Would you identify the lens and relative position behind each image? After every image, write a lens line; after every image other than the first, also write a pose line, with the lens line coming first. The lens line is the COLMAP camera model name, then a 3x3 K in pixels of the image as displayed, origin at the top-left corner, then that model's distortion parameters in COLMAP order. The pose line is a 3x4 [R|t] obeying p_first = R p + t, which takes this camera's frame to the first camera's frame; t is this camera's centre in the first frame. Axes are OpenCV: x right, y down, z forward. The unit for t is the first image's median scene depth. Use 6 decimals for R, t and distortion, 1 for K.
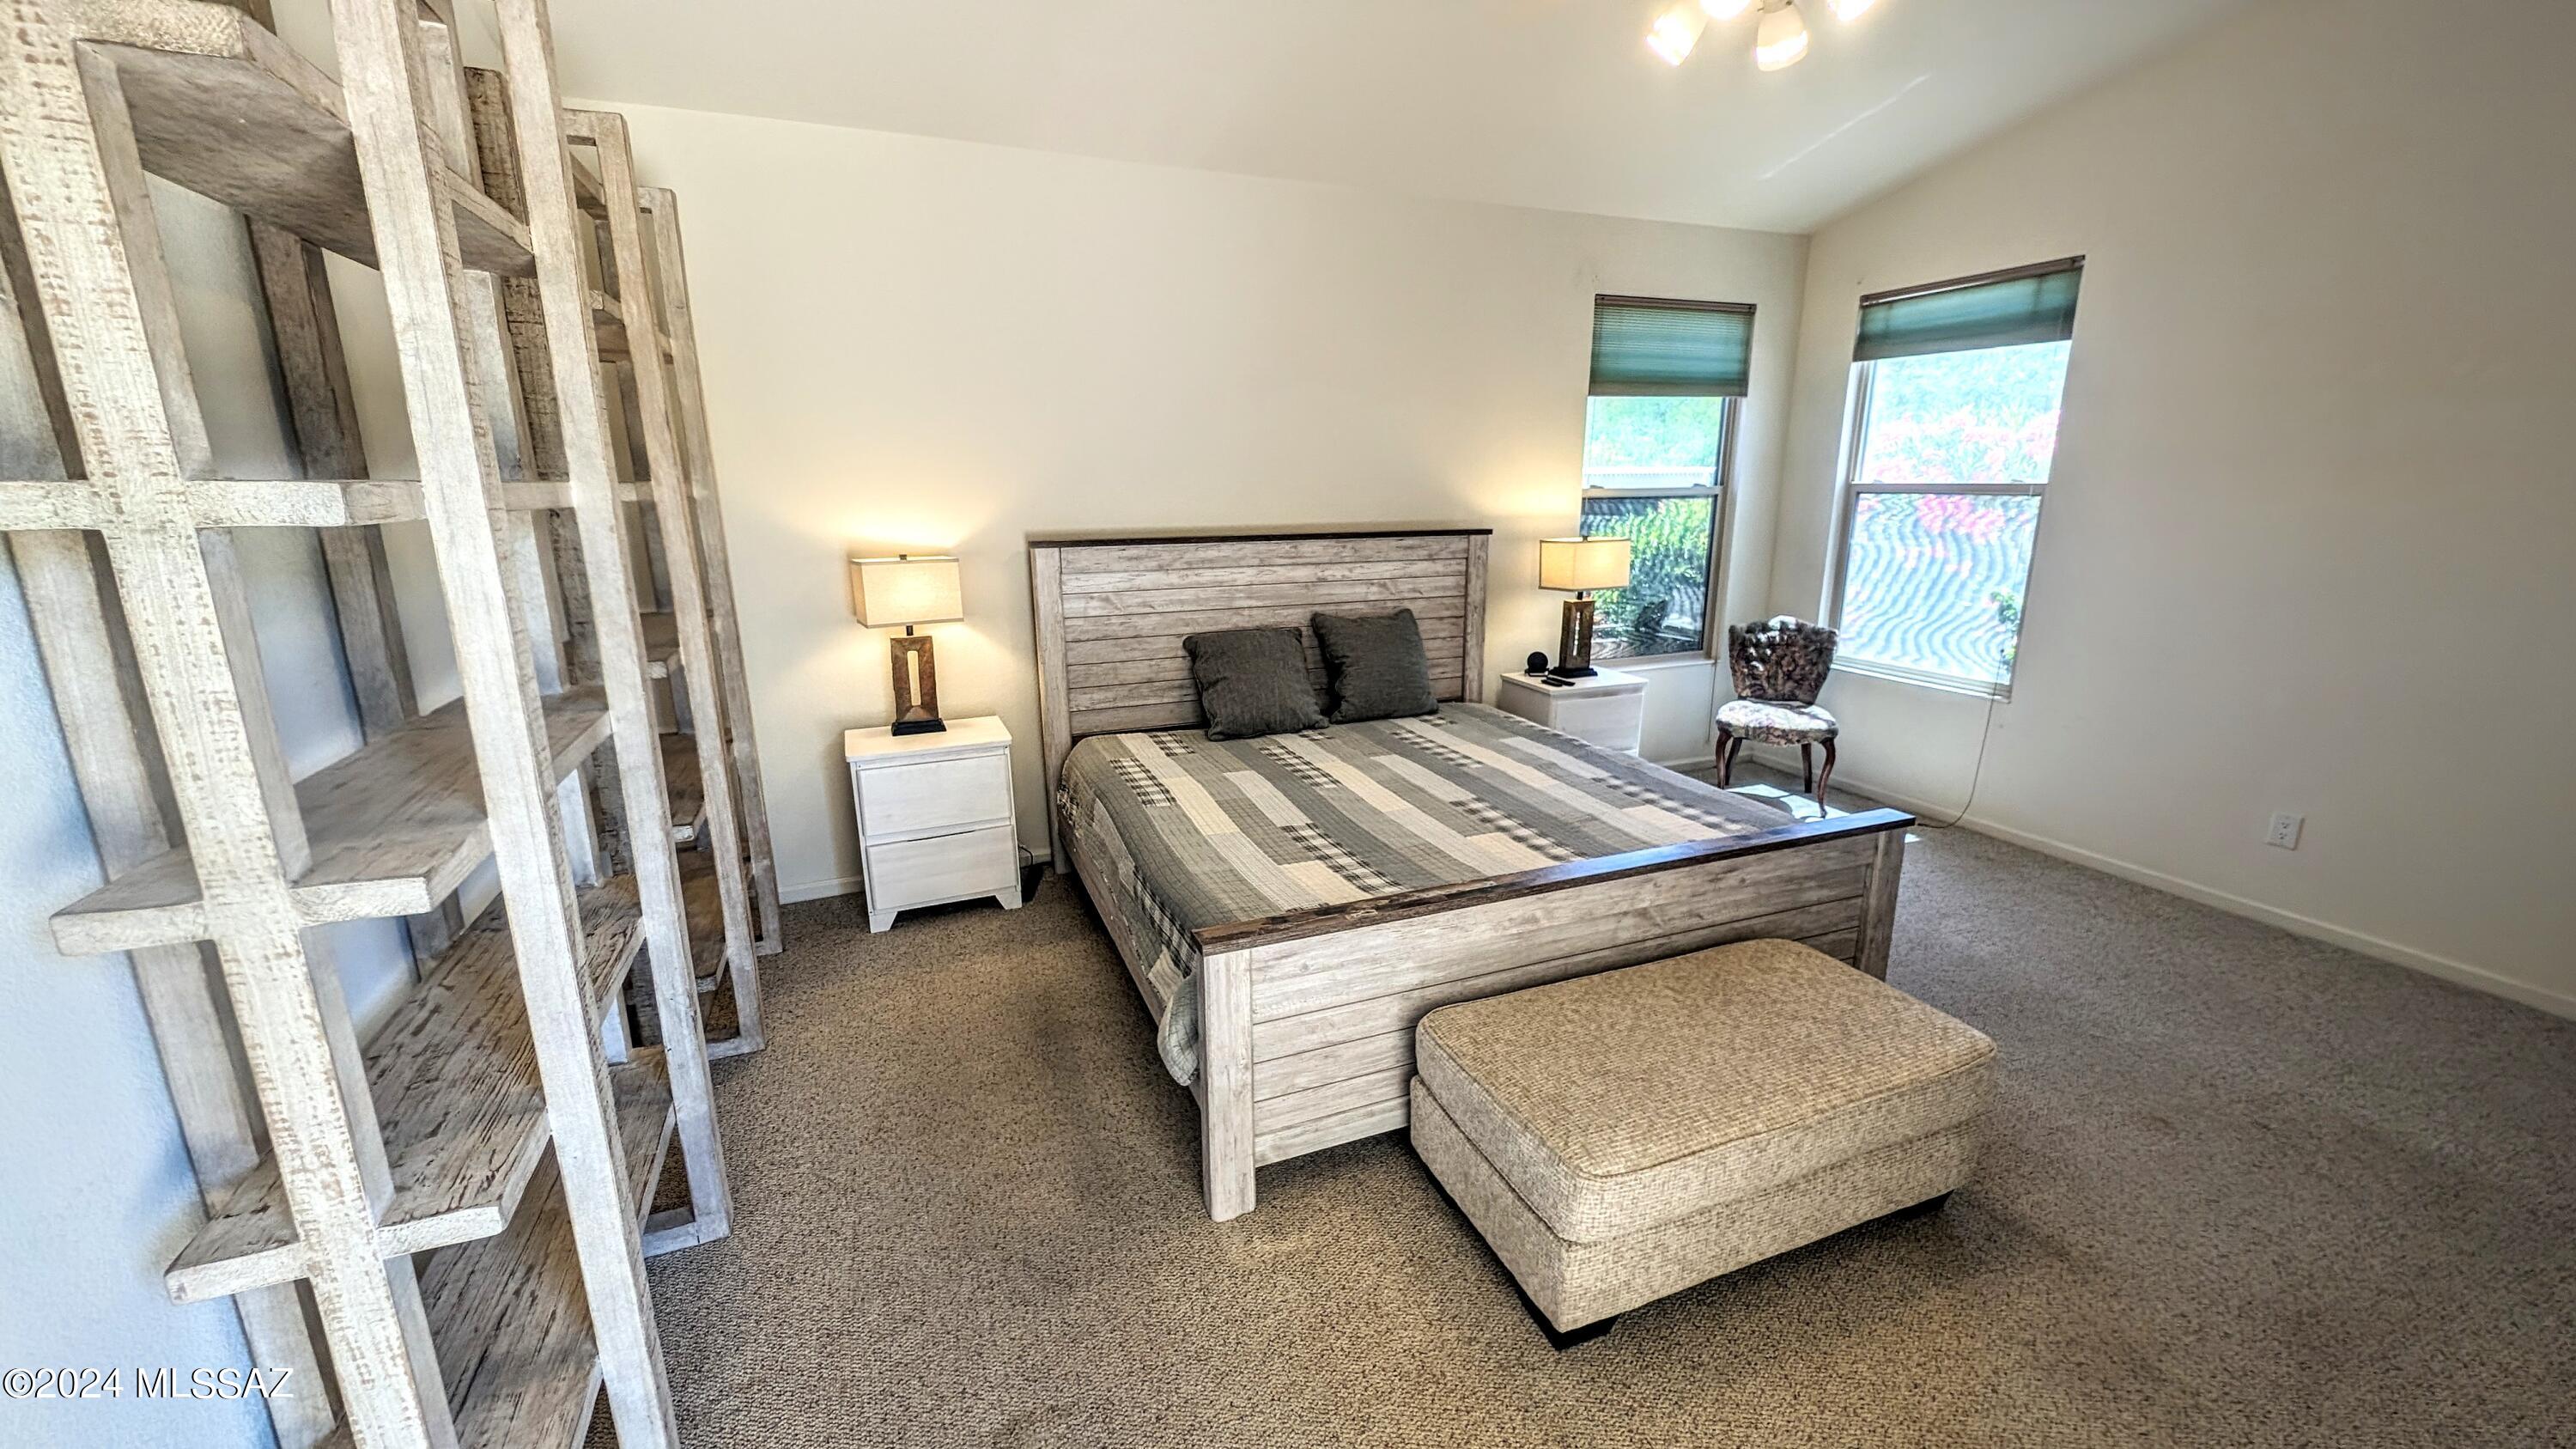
lens RADIAL K [[973.3, 0, 1274.6], [0, 973.3, 717.6], [0, 0, 1]] dist [0.004273, -0.001848]
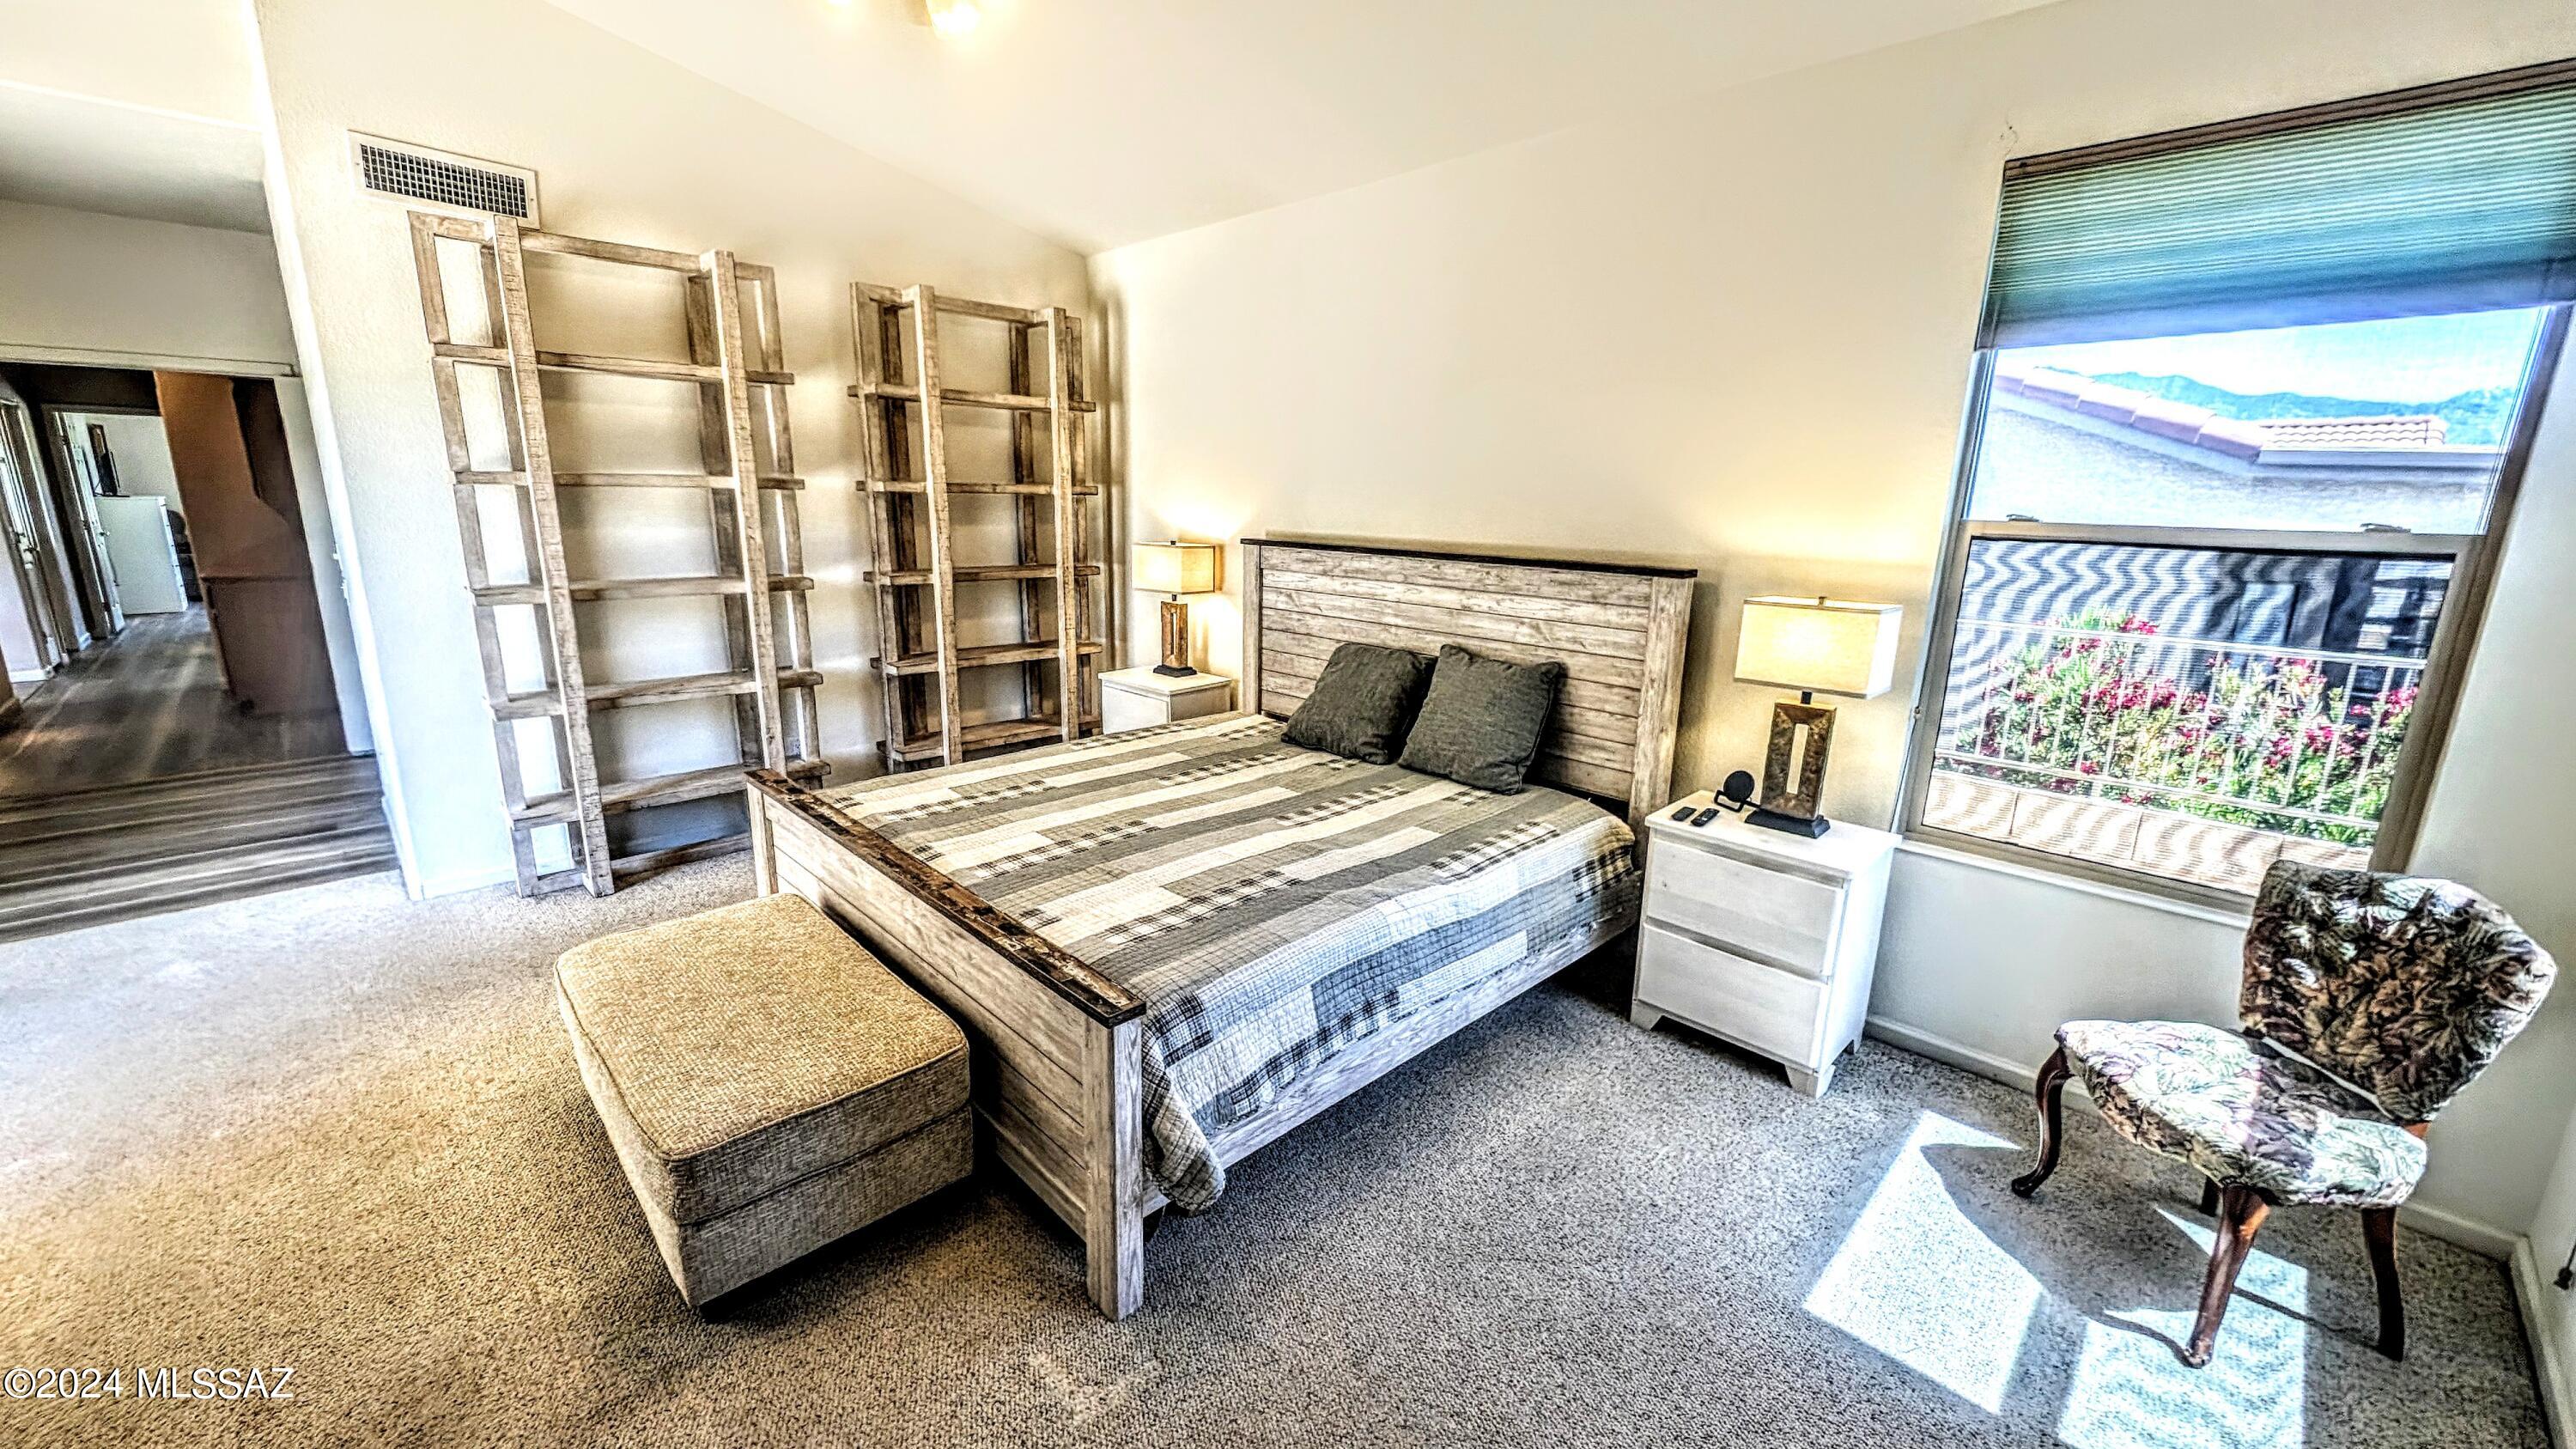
lens RADIAL K [[973.3, 0, 1282.6], [0, 973.3, 717.2], [0, 0, 1]] dist [0.004273, -0.001848]
pose [[0.398051, 0.223361, -0.889756, 0.768892], [-0.237643, 0.961903, 0.135158, -0.126367], [0.886048, 0.157645, 0.435967, 0.495479]]
